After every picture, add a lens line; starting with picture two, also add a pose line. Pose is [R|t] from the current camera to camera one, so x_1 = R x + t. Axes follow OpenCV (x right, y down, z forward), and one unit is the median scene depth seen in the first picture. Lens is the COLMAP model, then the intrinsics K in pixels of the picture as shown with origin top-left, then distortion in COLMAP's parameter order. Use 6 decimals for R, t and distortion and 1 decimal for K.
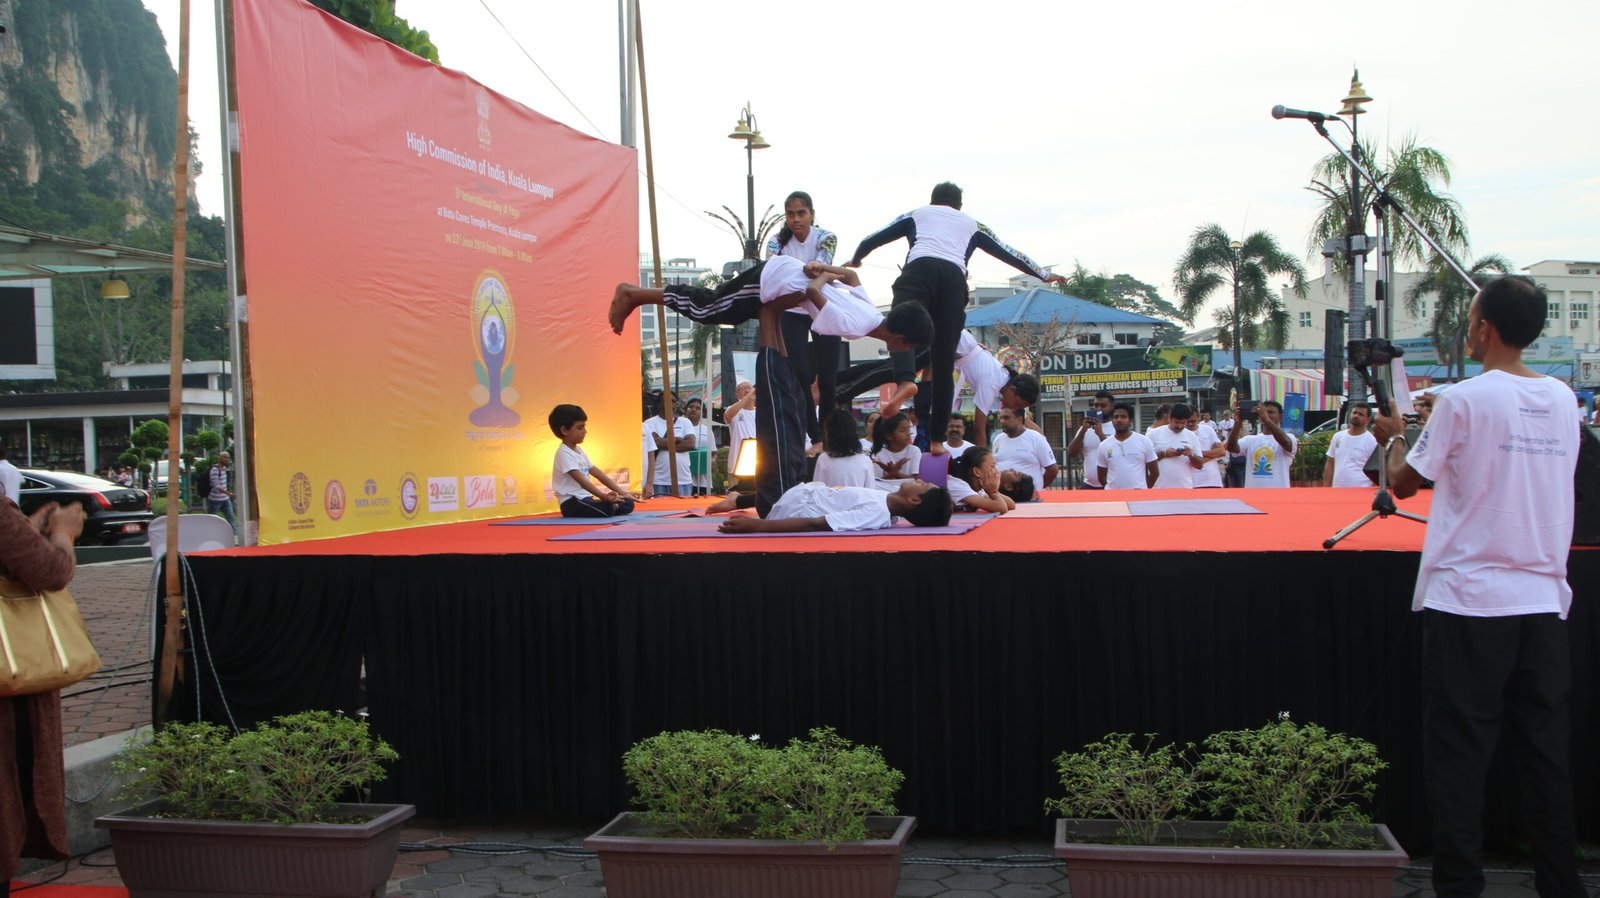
lens RADIAL K [[1656.4, 0, 803.1], [0, 1656.4, 457.8], [0, 0, 1]] dist [-0.003336, 0.000000]
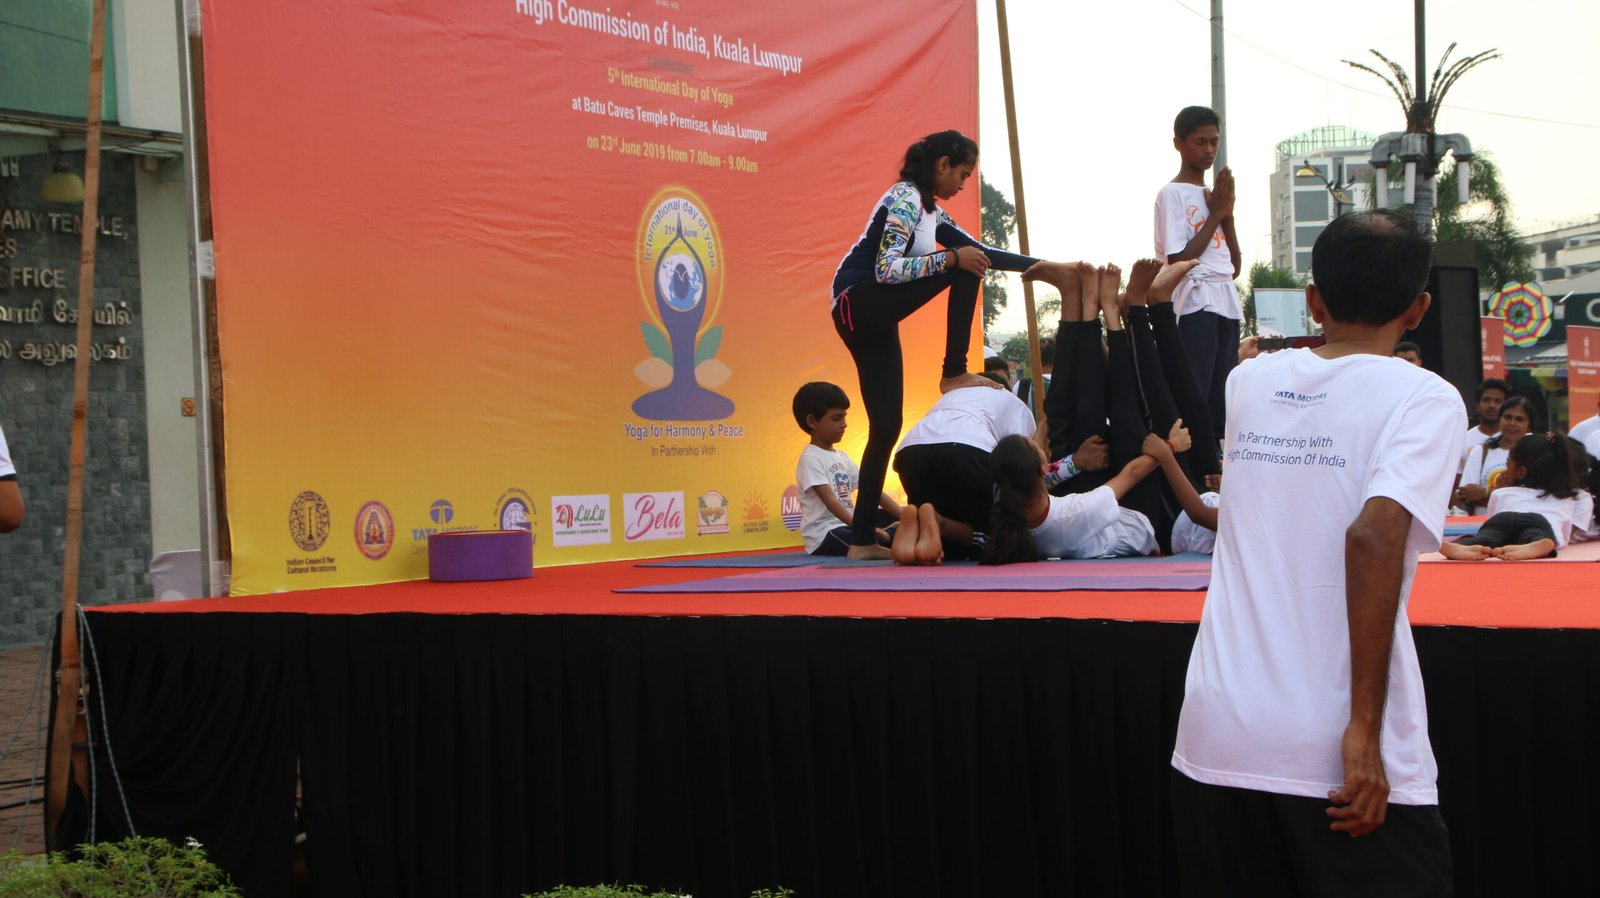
lens RADIAL K [[2566.0, 0, 795.3], [0, 2566.0, 455.4], [0, 0, 1]] dist [0.143557, 0.000000]
pose [[0.953543, -0.005637, -0.301203, 0.164927], [0.005975, 0.999982, 0.000201, -0.003966], [0.301197, -0.001991, 0.953560, 0.018565]]
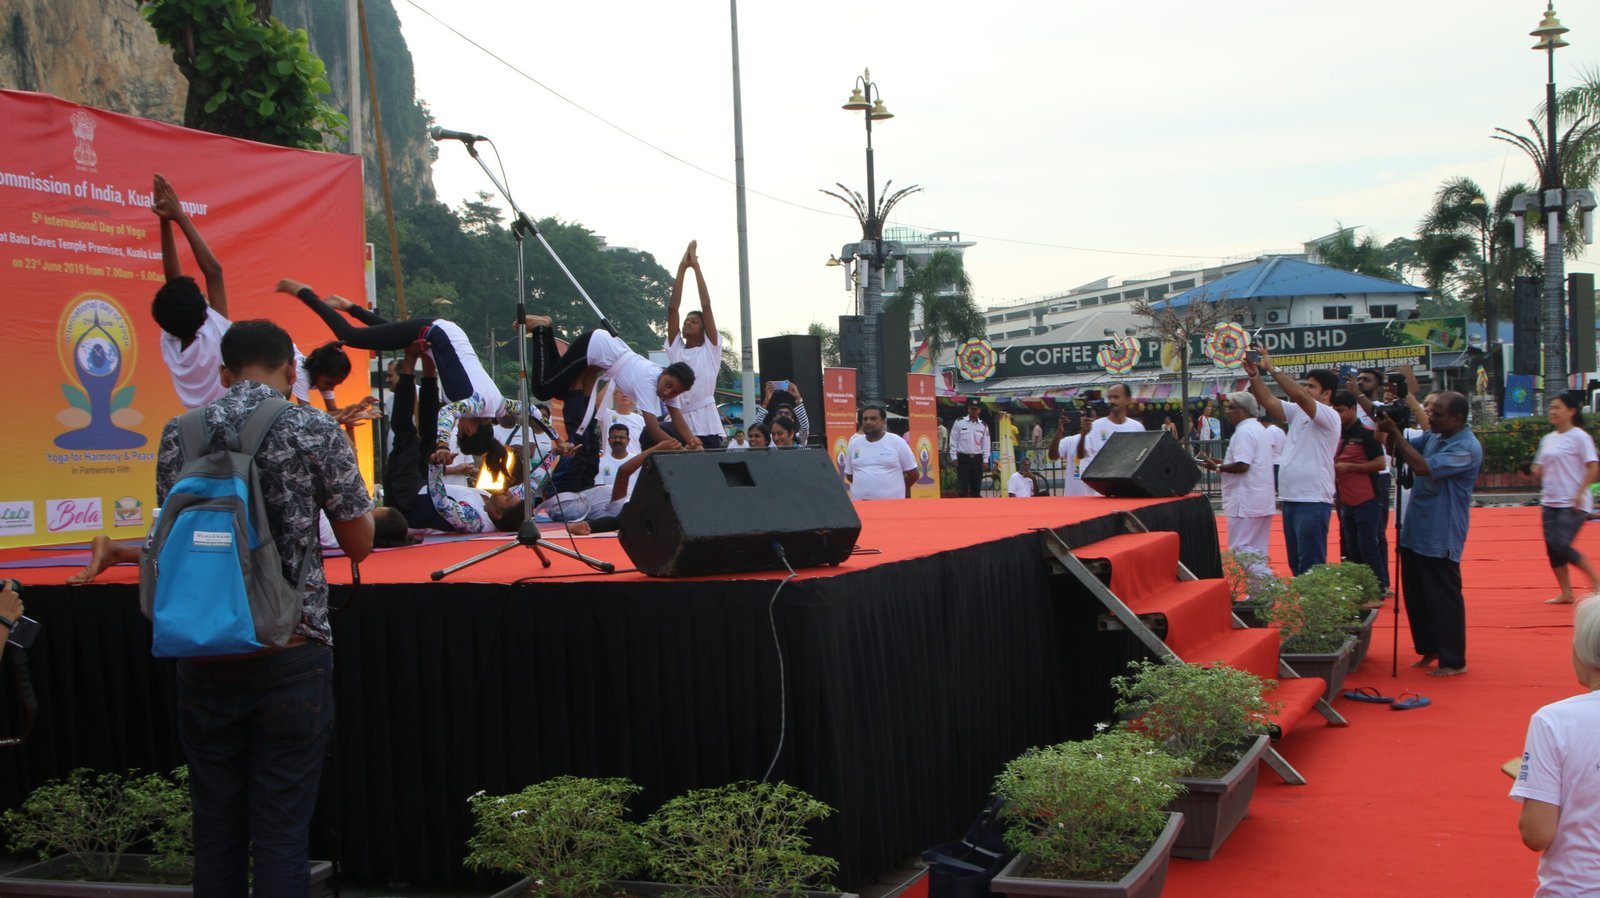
lens RADIAL K [[1815.2, 0, 802.5], [0, 1815.2, 462.7], [0, 0, 1]] dist [0.032878, 0.000000]
pose [[0.987451, -0.013212, -0.157369, 0.389135], [0.014256, 0.999883, 0.005511, -0.010229], [0.157278, -0.007685, 0.987524, -0.017079]]
